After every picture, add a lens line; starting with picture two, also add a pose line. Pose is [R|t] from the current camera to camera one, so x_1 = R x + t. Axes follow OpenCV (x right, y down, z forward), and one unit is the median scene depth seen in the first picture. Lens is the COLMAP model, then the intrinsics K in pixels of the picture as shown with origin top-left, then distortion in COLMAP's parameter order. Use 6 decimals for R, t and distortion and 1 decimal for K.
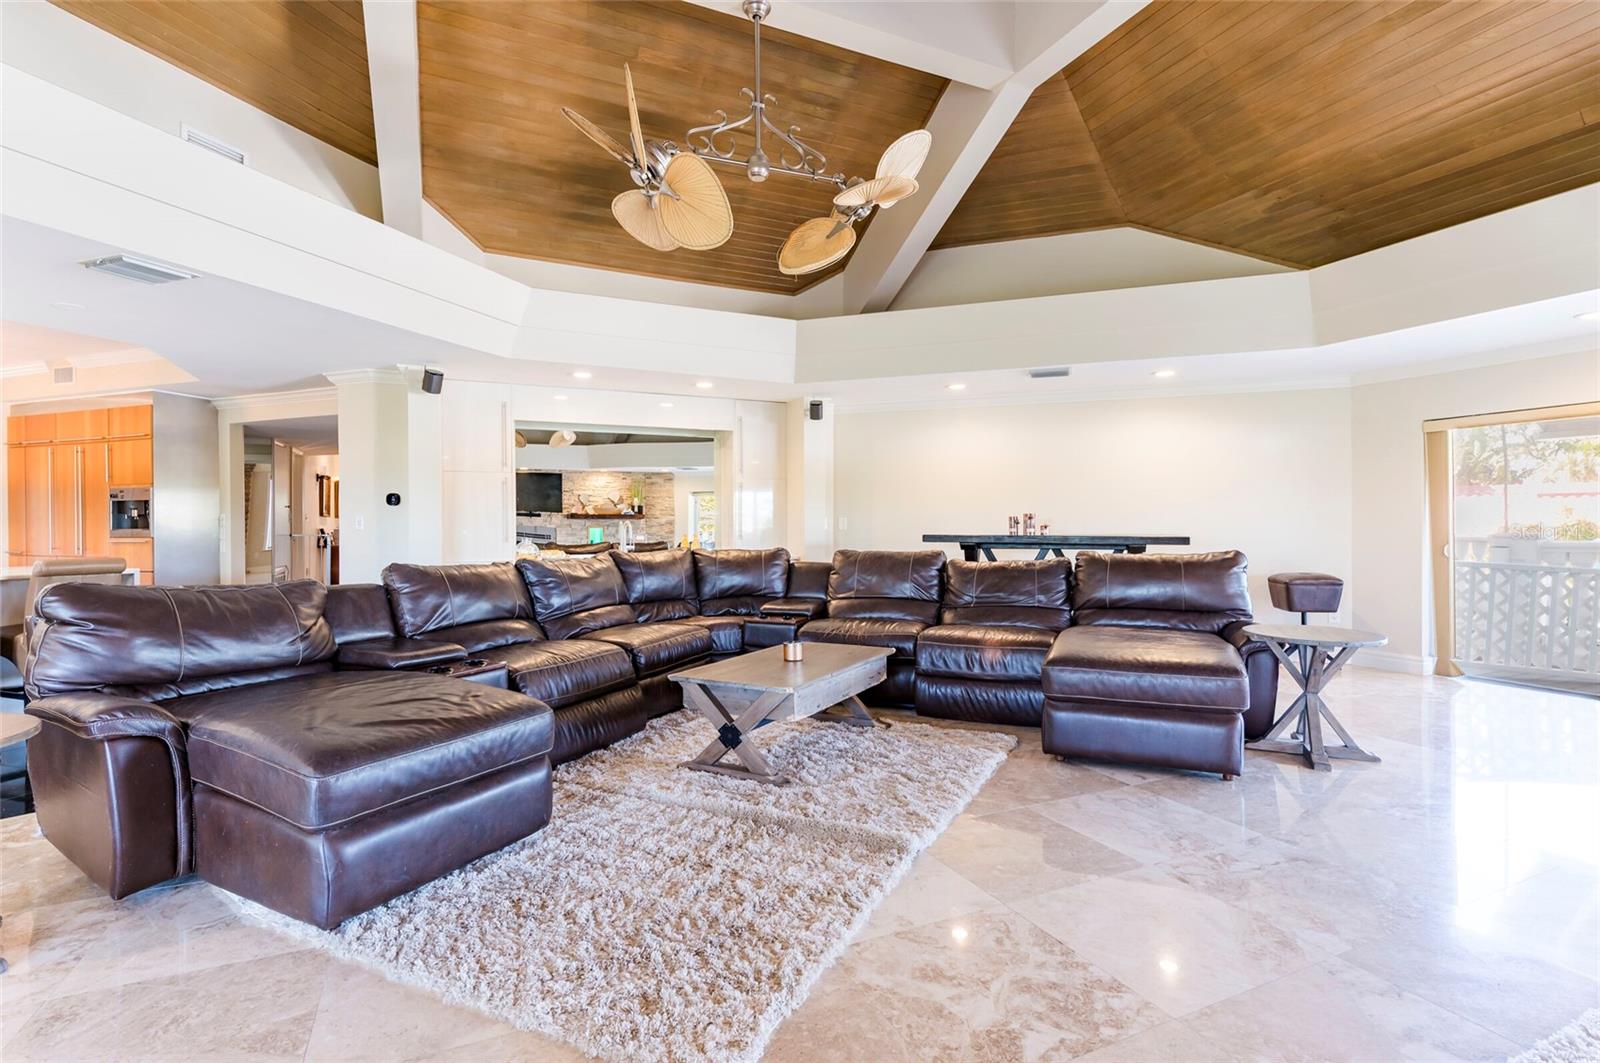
lens RADIAL K [[758.6, 0, 800.0], [0, 758.6, 531.5], [0, 0, 1]] dist [-0.000323, -0.000546]
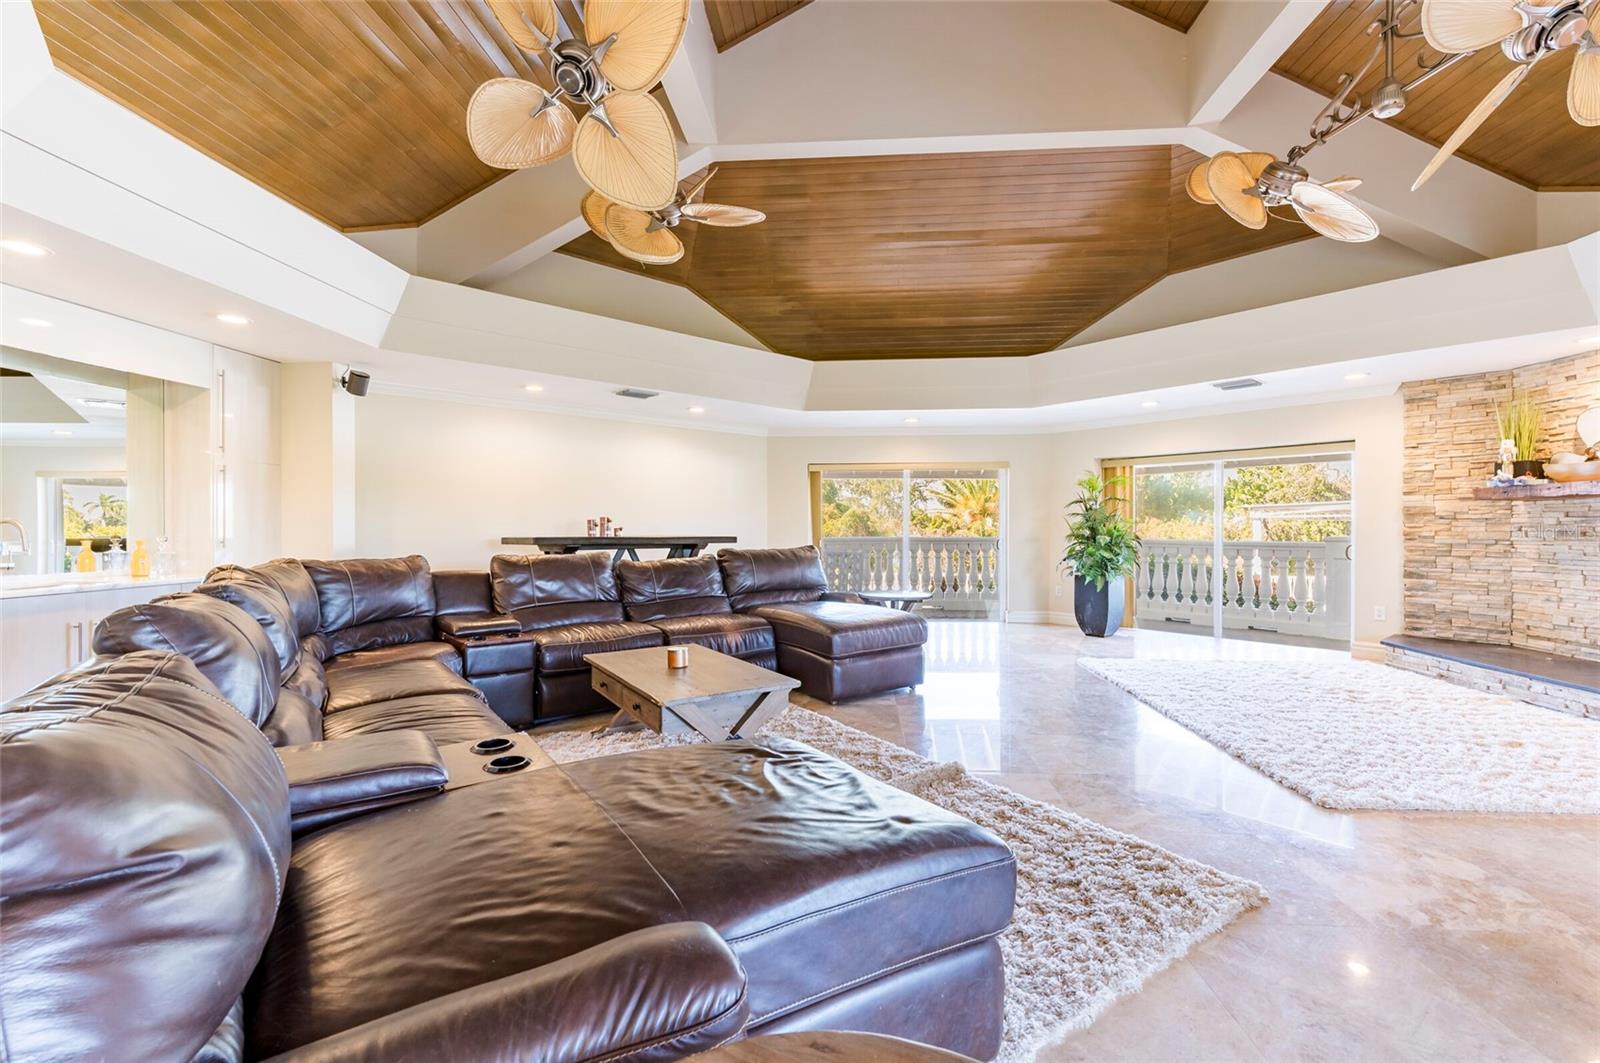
lens RADIAL K [[687.4, 0, 800.0], [0, 687.4, 531.5], [0, 0, 1]] dist [-0.000213, -0.000065]
pose [[0.491607, -0.001725, 0.870816, -0.447837], [0.004927, 0.999988, -0.000801, -0.000638], [-0.870803, 0.004684, 0.491609, 0.280153]]
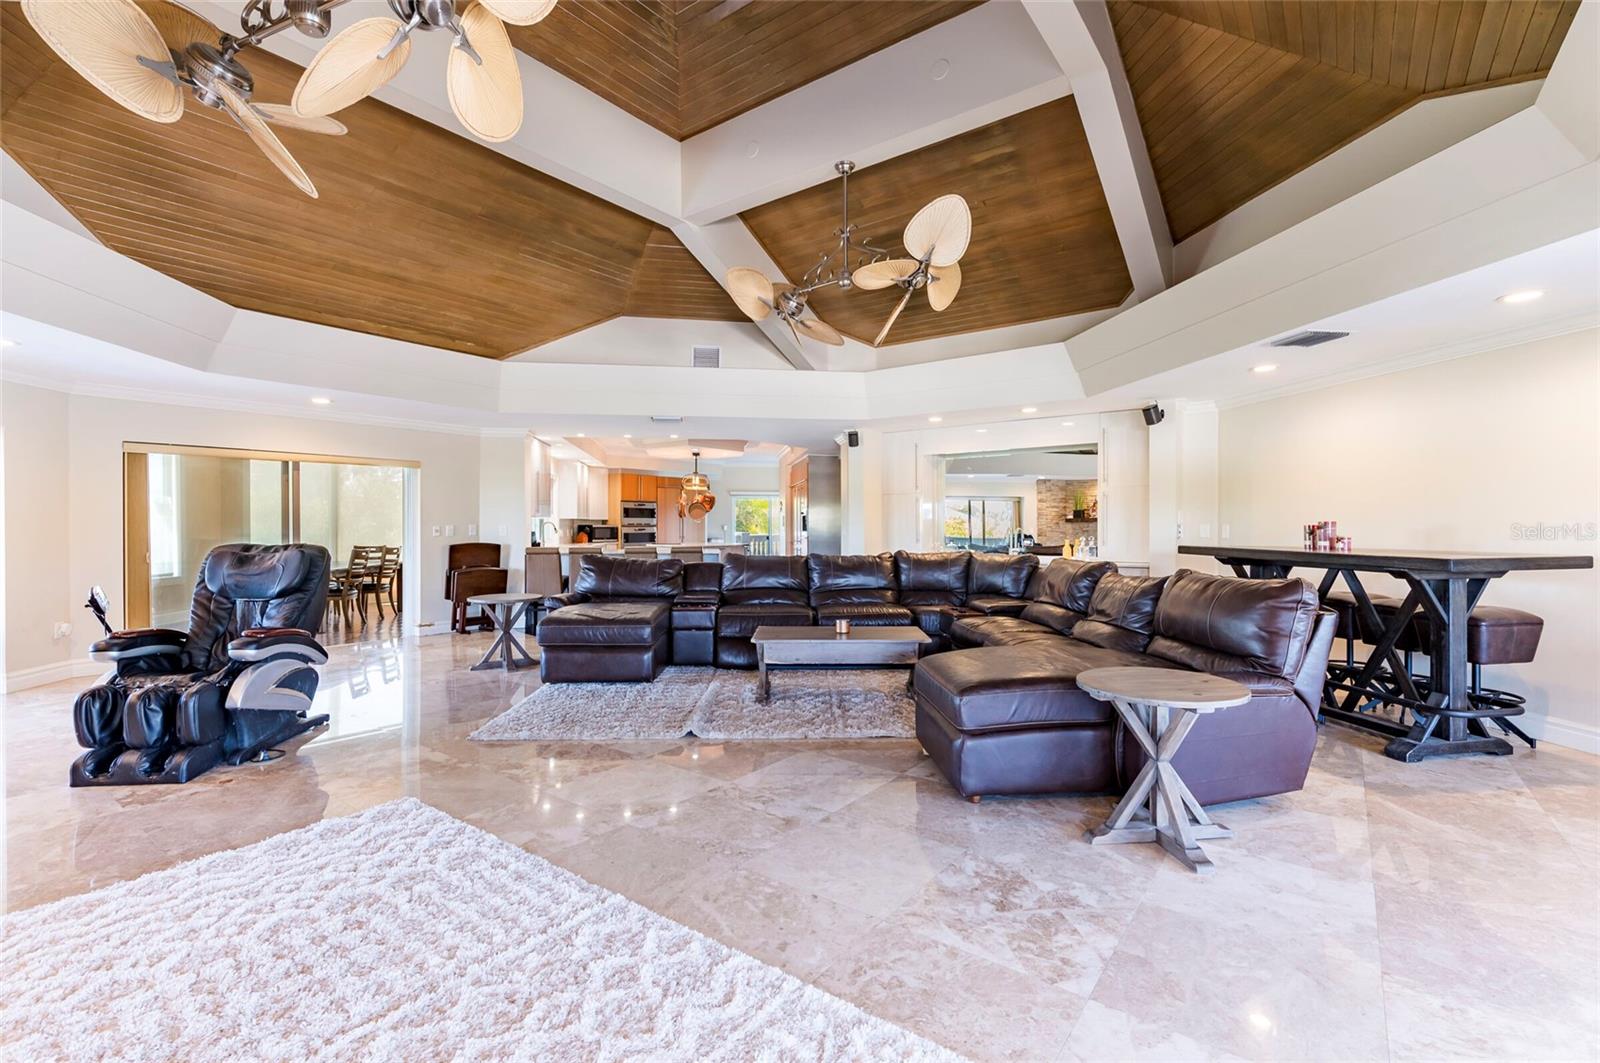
lens RADIAL K [[709.7, 0, 800.0], [0, 709.7, 531.5], [0, 0, 1]] dist [-0.001774, 0.000315]
pose [[0.469418, 0.009306, -0.882927, 0.720809], [-0.007093, 0.999952, 0.006768, -0.016130], [0.882948, 0.003086, 0.469461, 0.210597]]
